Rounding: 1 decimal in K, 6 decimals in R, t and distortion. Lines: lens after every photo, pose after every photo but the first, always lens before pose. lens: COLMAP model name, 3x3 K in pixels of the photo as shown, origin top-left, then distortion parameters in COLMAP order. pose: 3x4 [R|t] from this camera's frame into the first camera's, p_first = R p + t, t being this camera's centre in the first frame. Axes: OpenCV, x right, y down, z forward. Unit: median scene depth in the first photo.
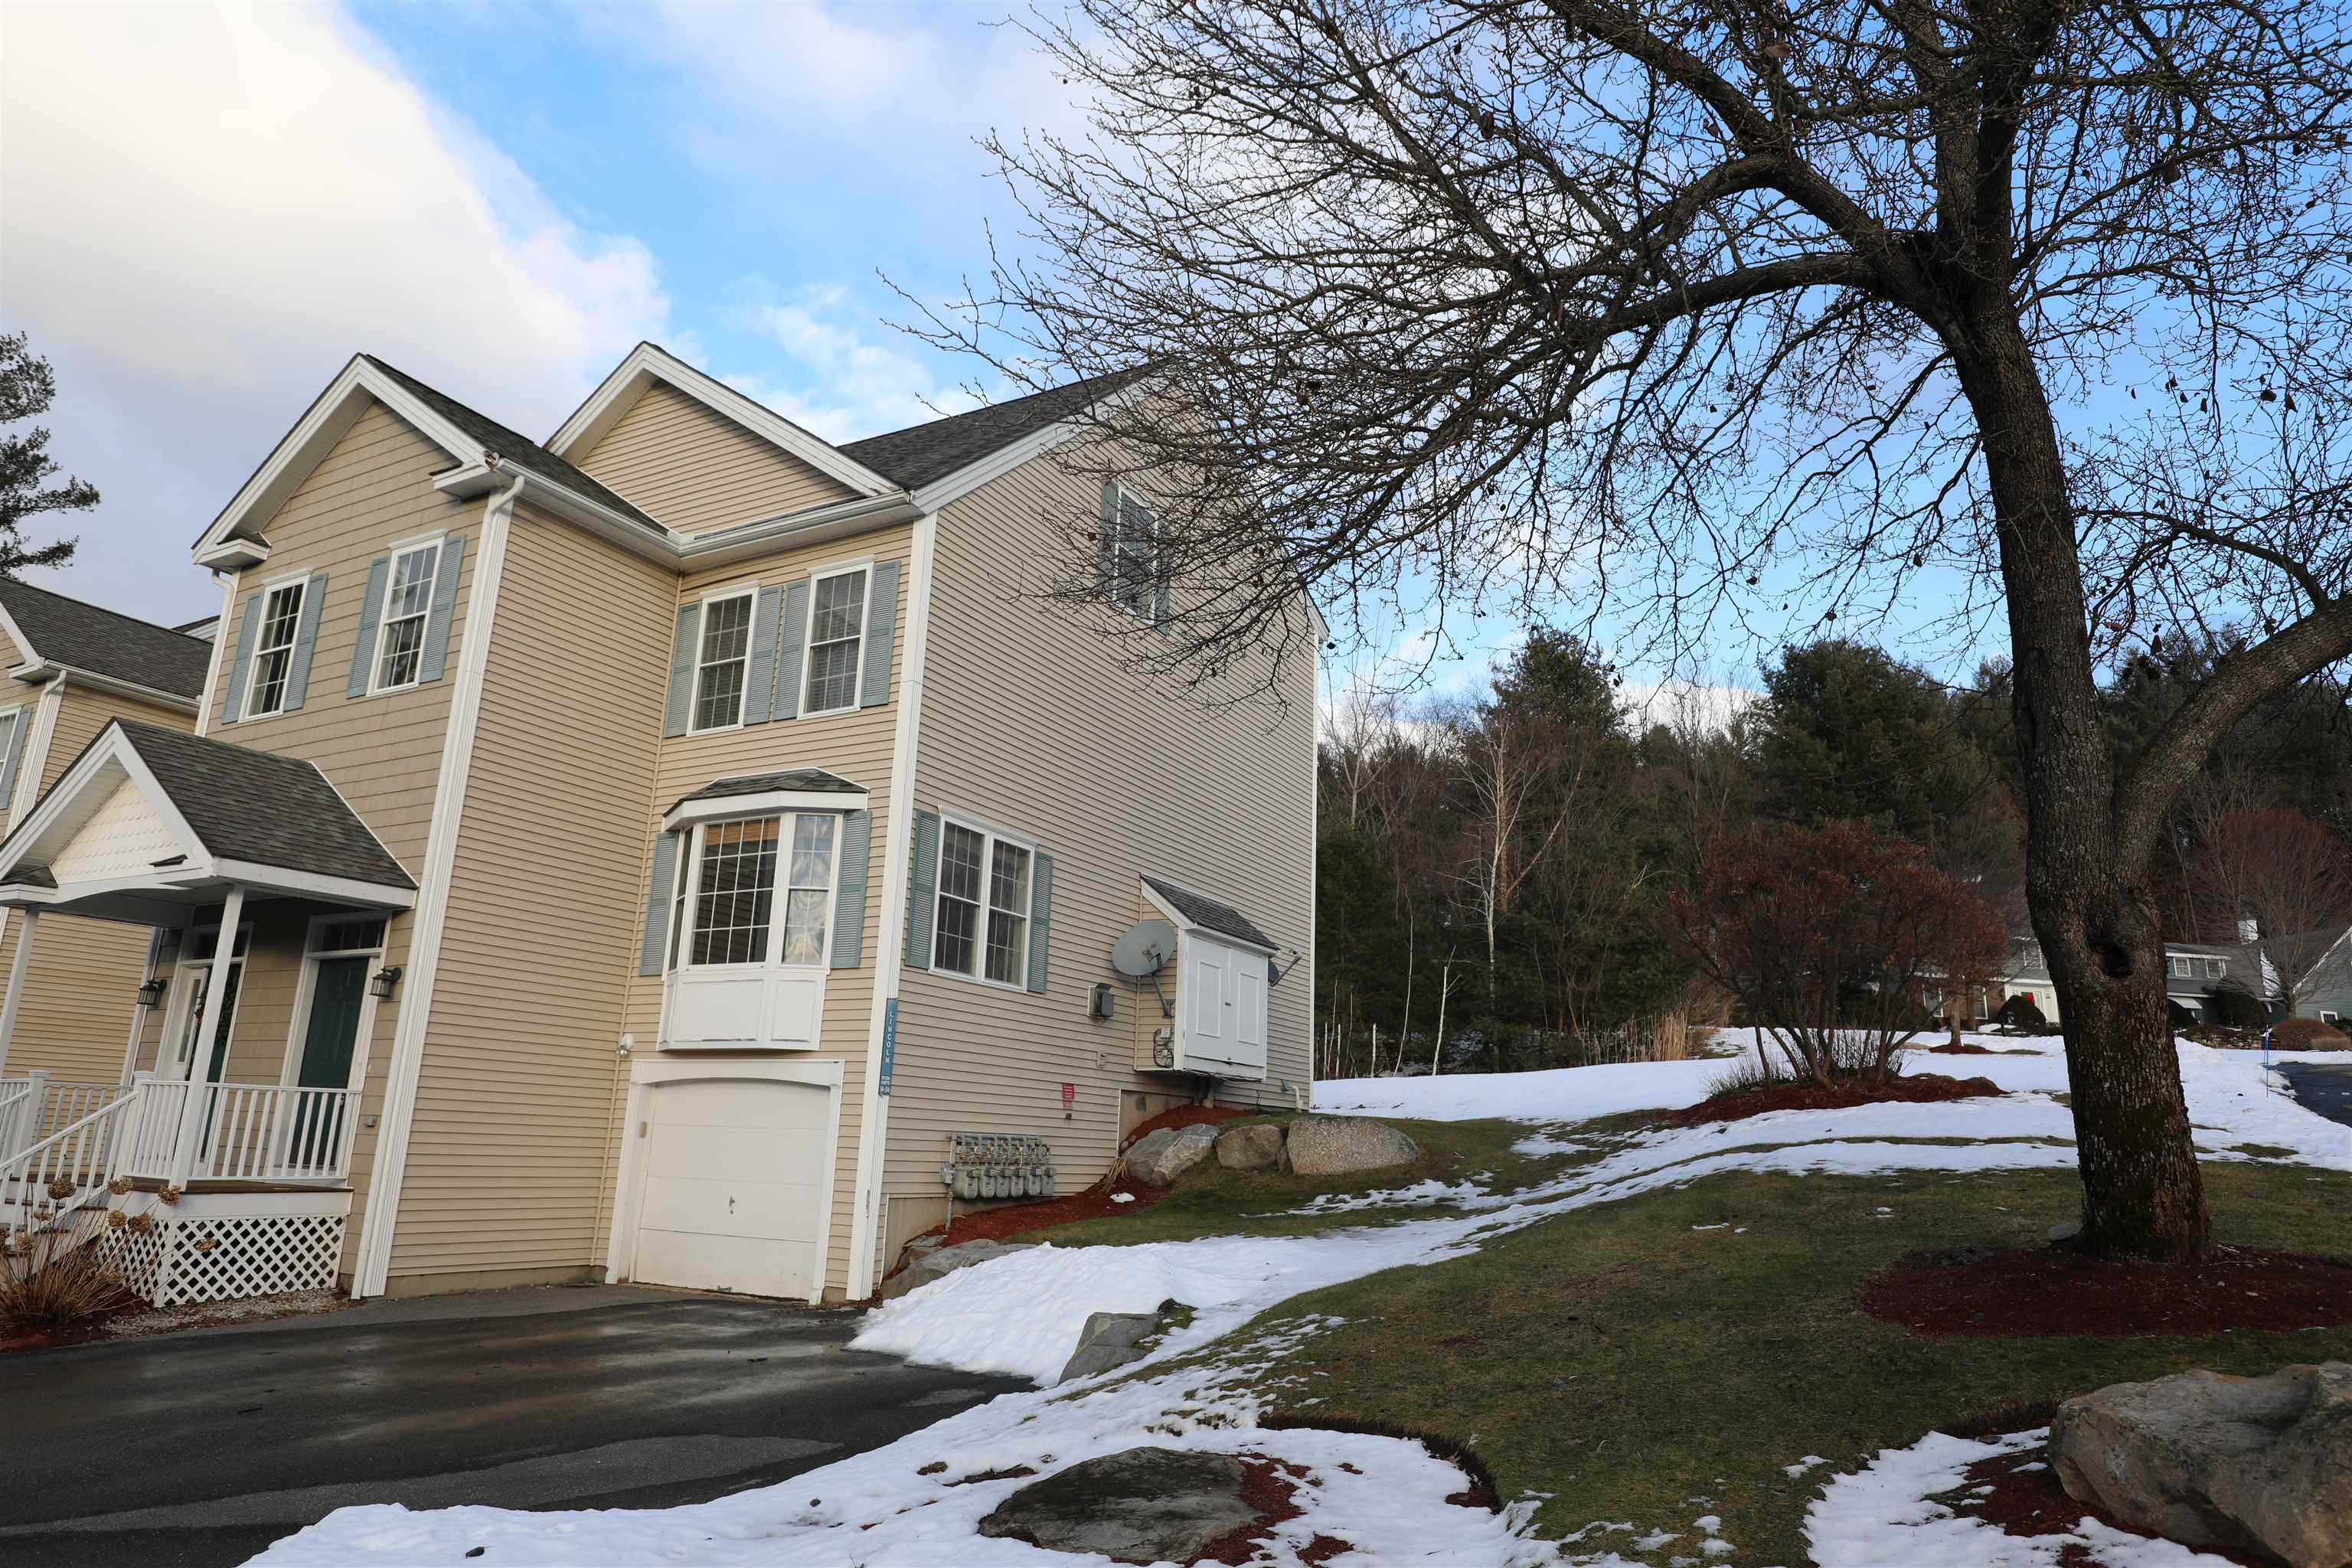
lens RADIAL K [[1437.9, 0, 1176.0], [0, 1437.9, 784.0], [0, 0, 1]] dist [-0.000995, -0.000576]
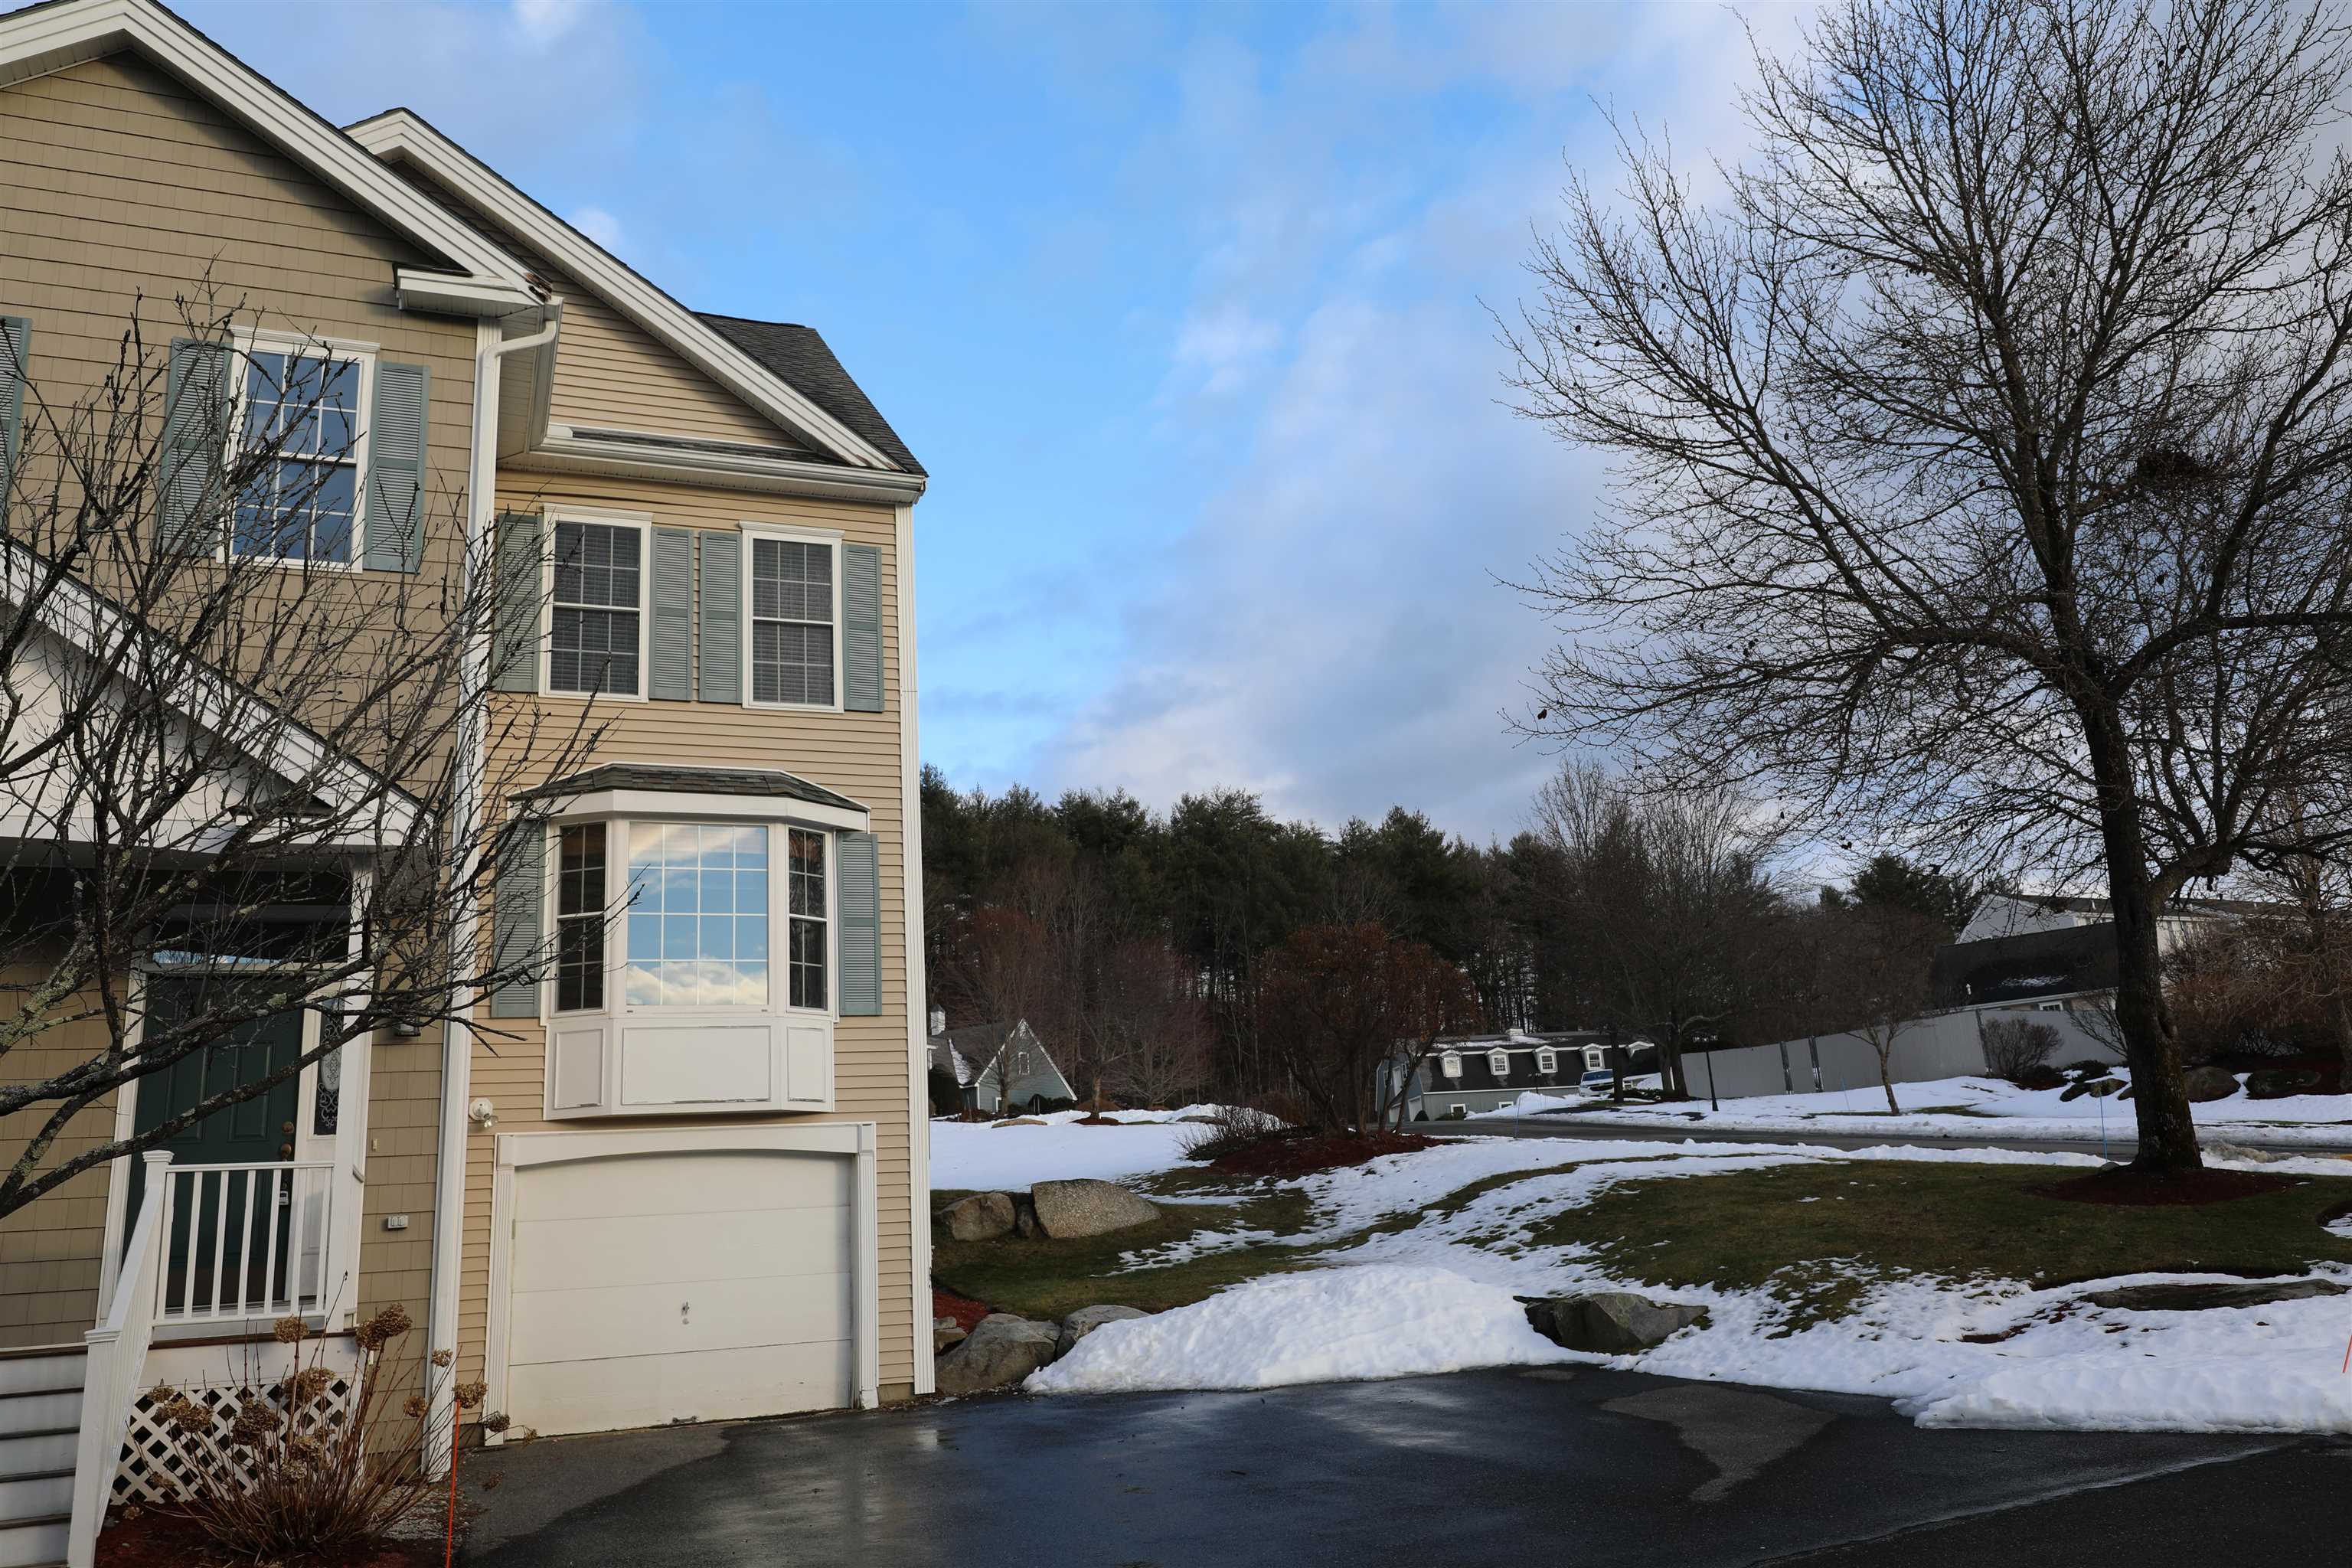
lens RADIAL K [[1796.8, 0, 1176.0], [0, 1796.8, 784.0], [0, 0, 1]] dist [0.057353, 0.001186]
pose [[0.632917, 0.130997, 0.763057, -0.886943], [-0.113806, 0.990617, -0.075666, 0.047854], [-0.765810, -0.038950, 0.641887, 0.157895]]
